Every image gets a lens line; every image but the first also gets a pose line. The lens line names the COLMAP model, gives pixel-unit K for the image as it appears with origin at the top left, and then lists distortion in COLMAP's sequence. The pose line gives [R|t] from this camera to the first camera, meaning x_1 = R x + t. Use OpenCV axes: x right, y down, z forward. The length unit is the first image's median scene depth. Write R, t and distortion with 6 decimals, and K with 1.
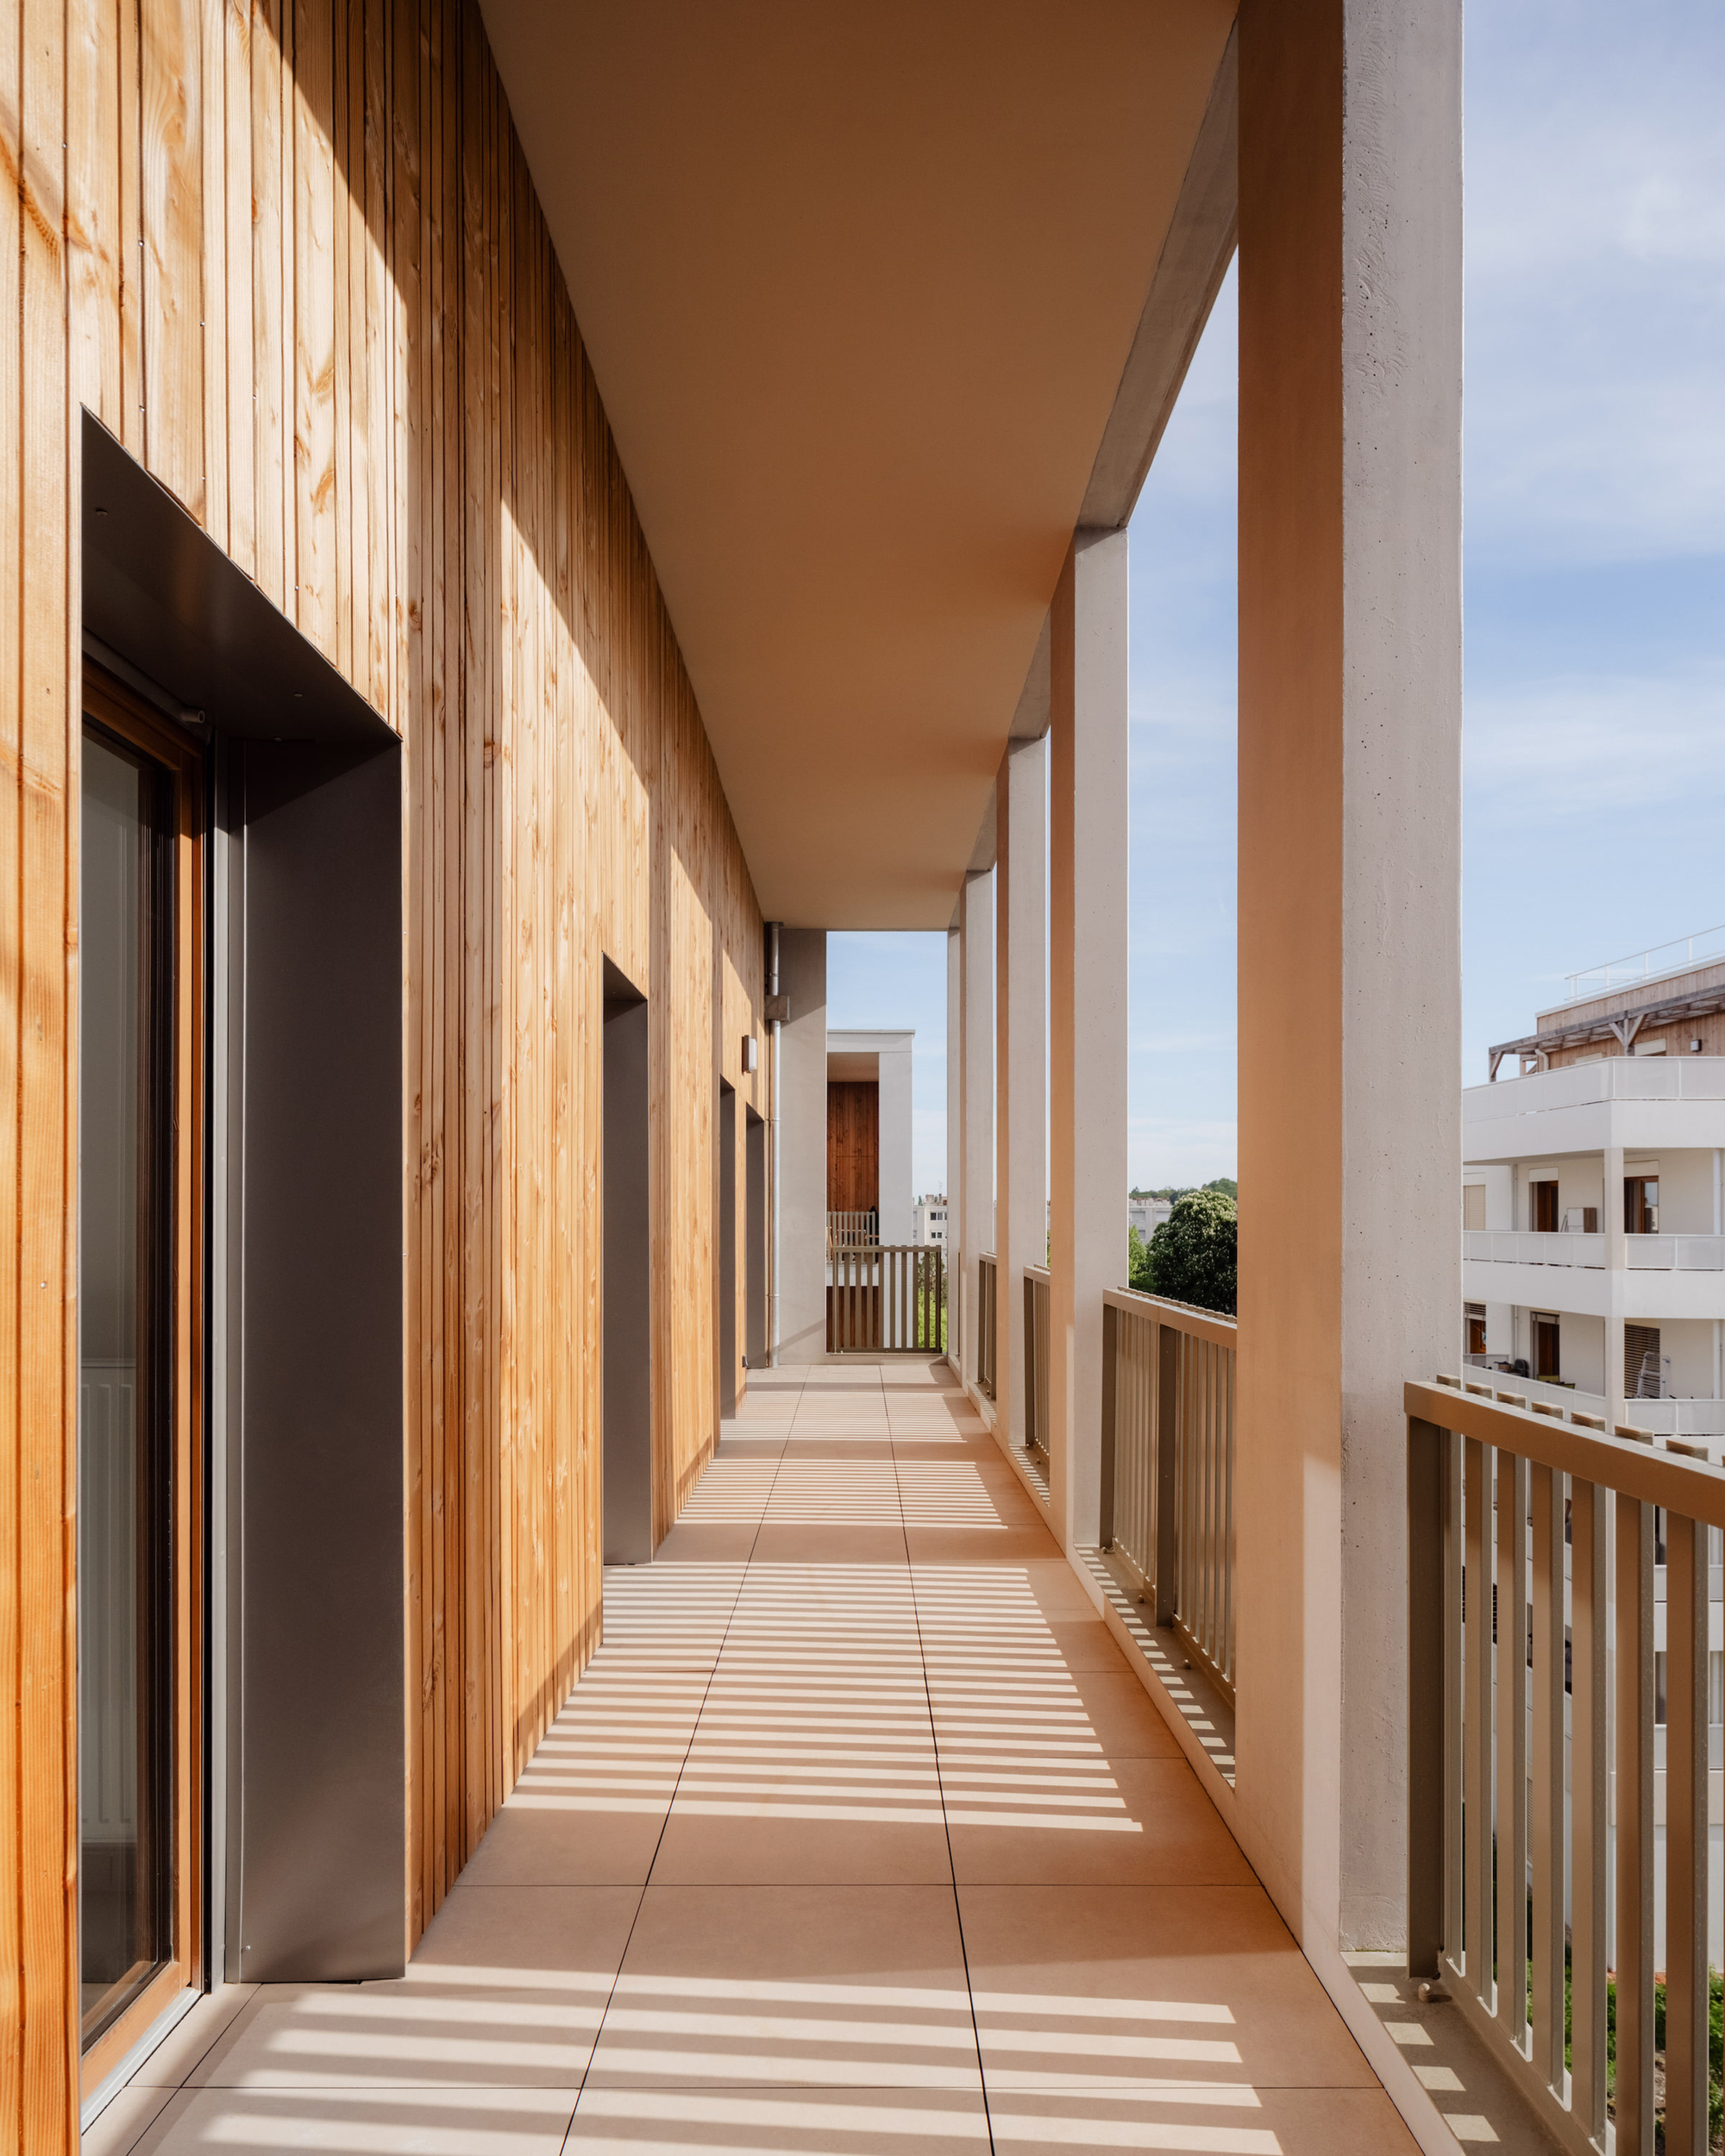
lens RADIAL K [[7348.0, 0, 862.5], [0, 7348.0, 1078.0], [0, 0, 1]] dist [-1.190272, 26.306896]
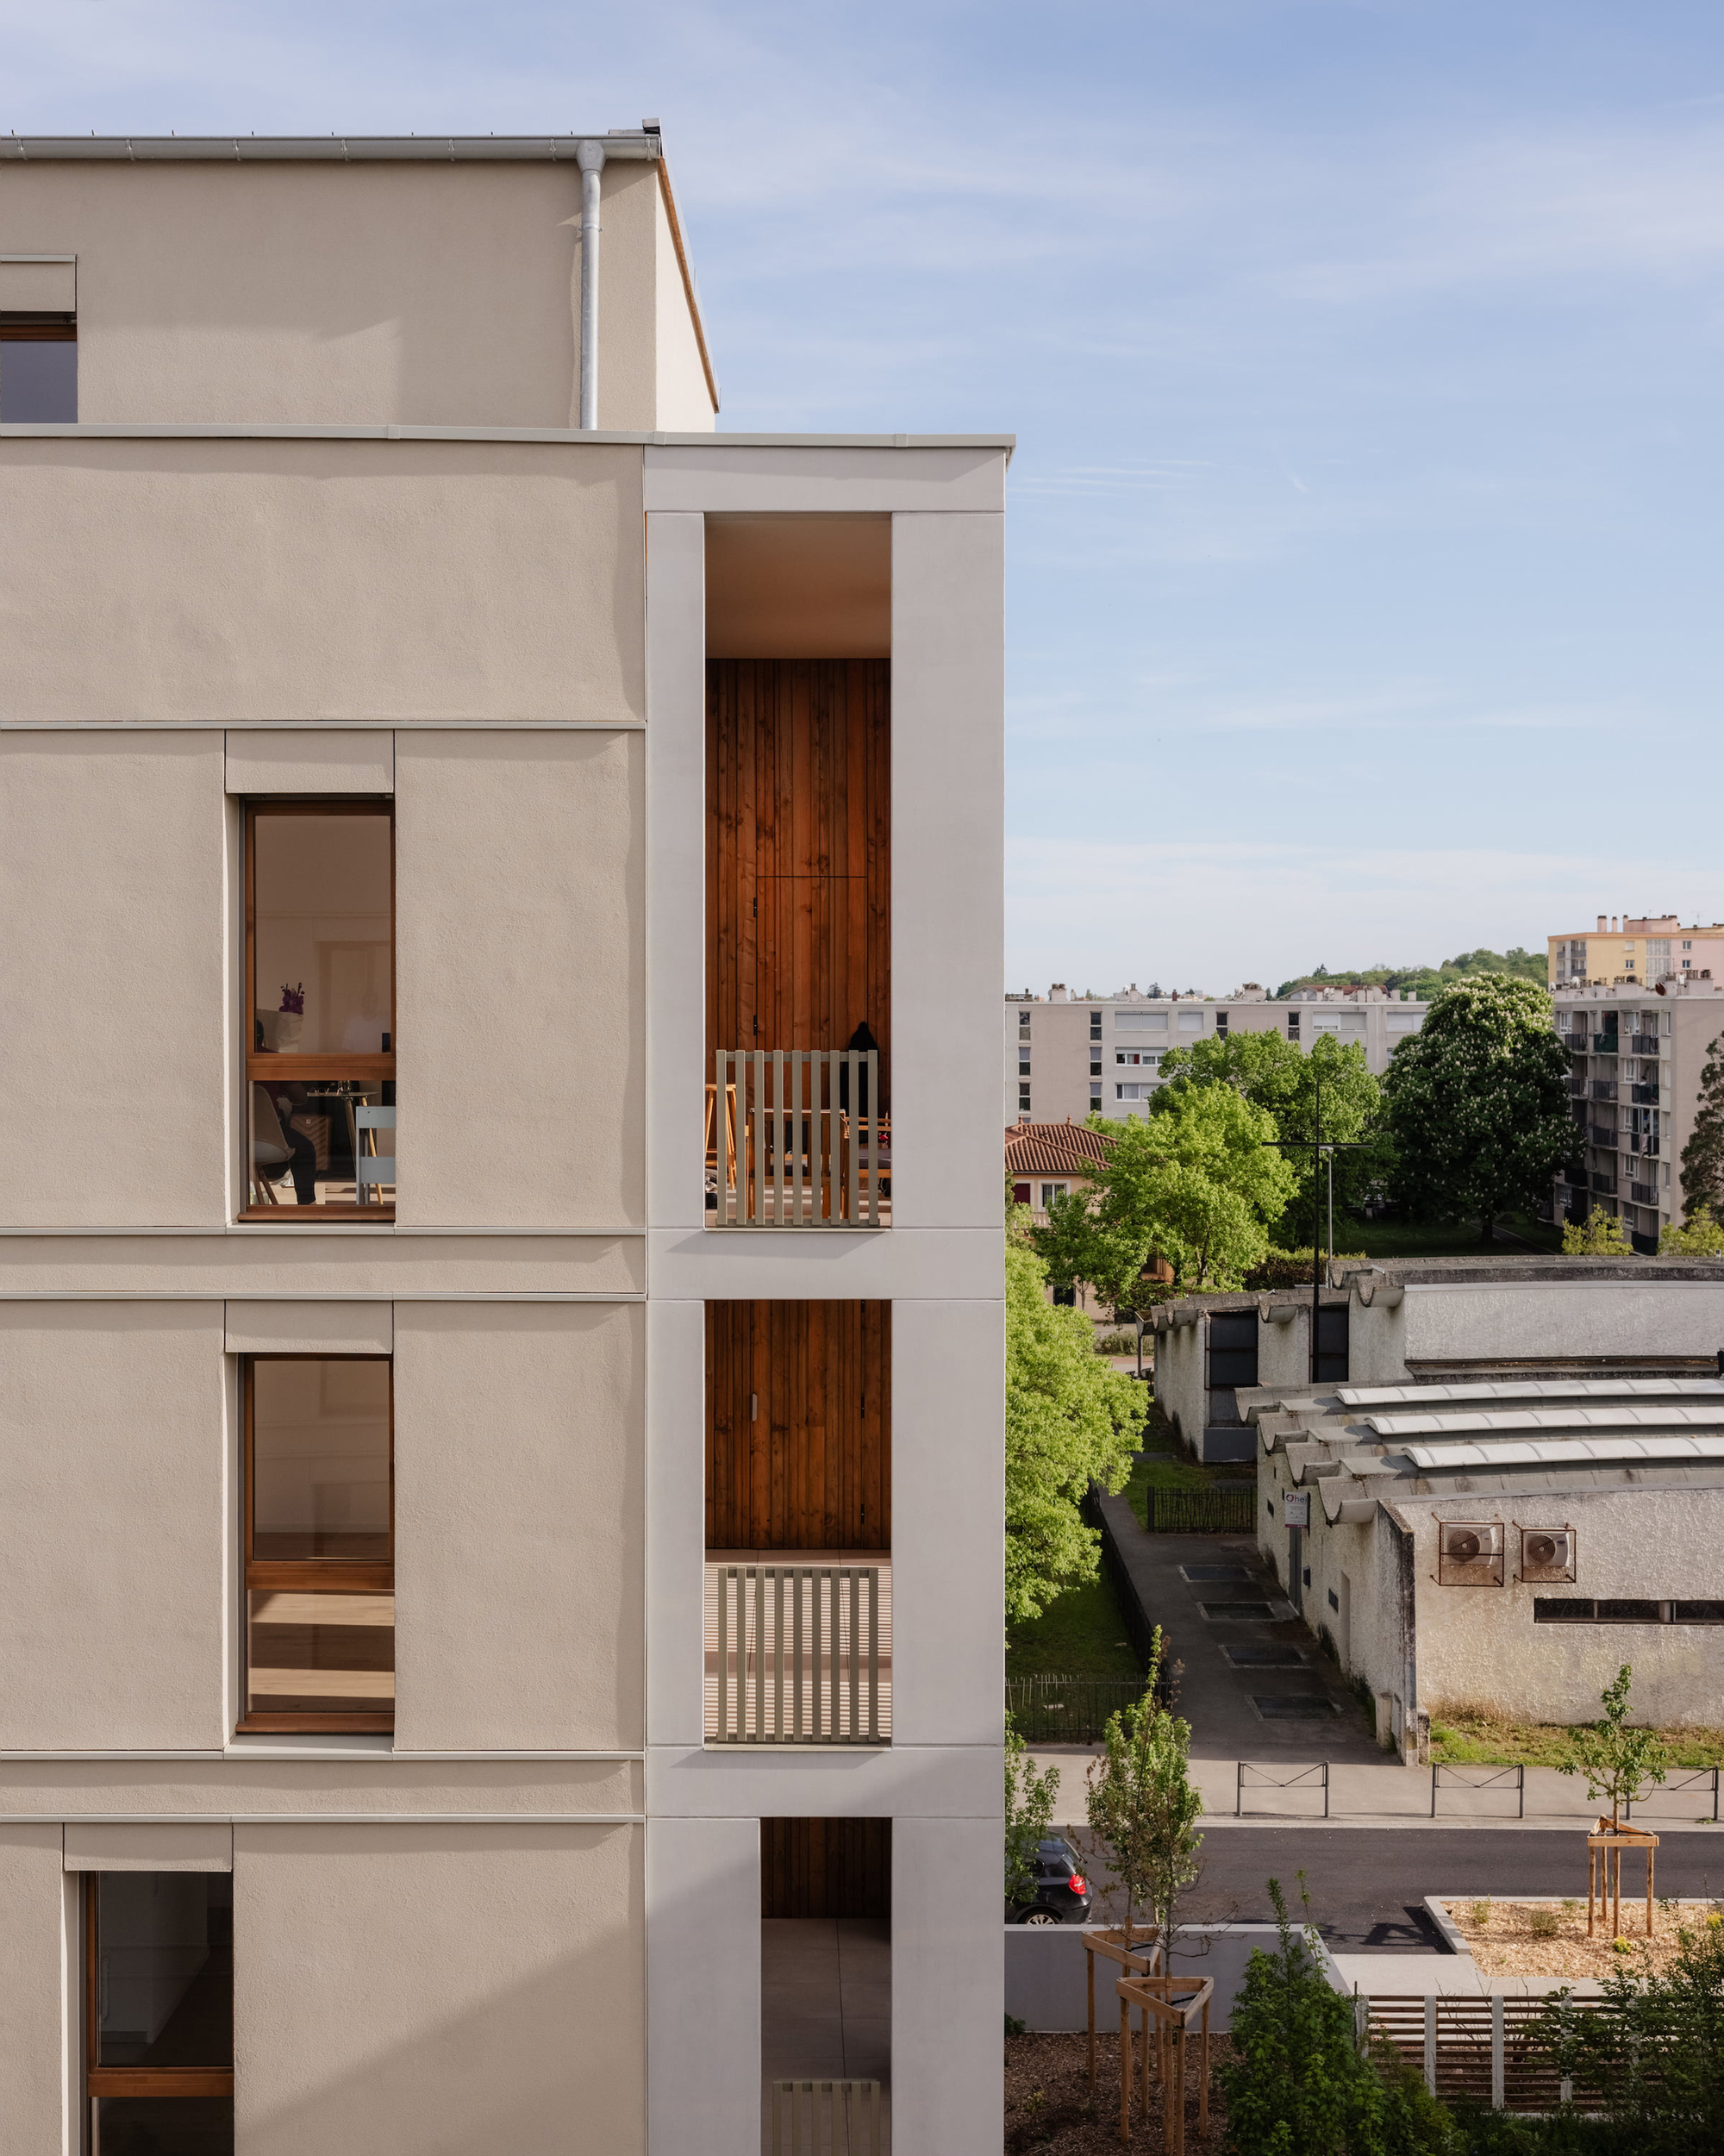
lens RADIAL K [[7347.3, 0, 862.0], [0, 7347.3, 1078.0], [0, 0, 1]] dist [-1.190272, 26.306896]
pose [[0.999993, 0.001540, 0.003289, 0.000201], [-0.001640, 0.999530, 0.030624, 0.007000], [-0.003240, -0.030630, 0.999526, 0.482504]]
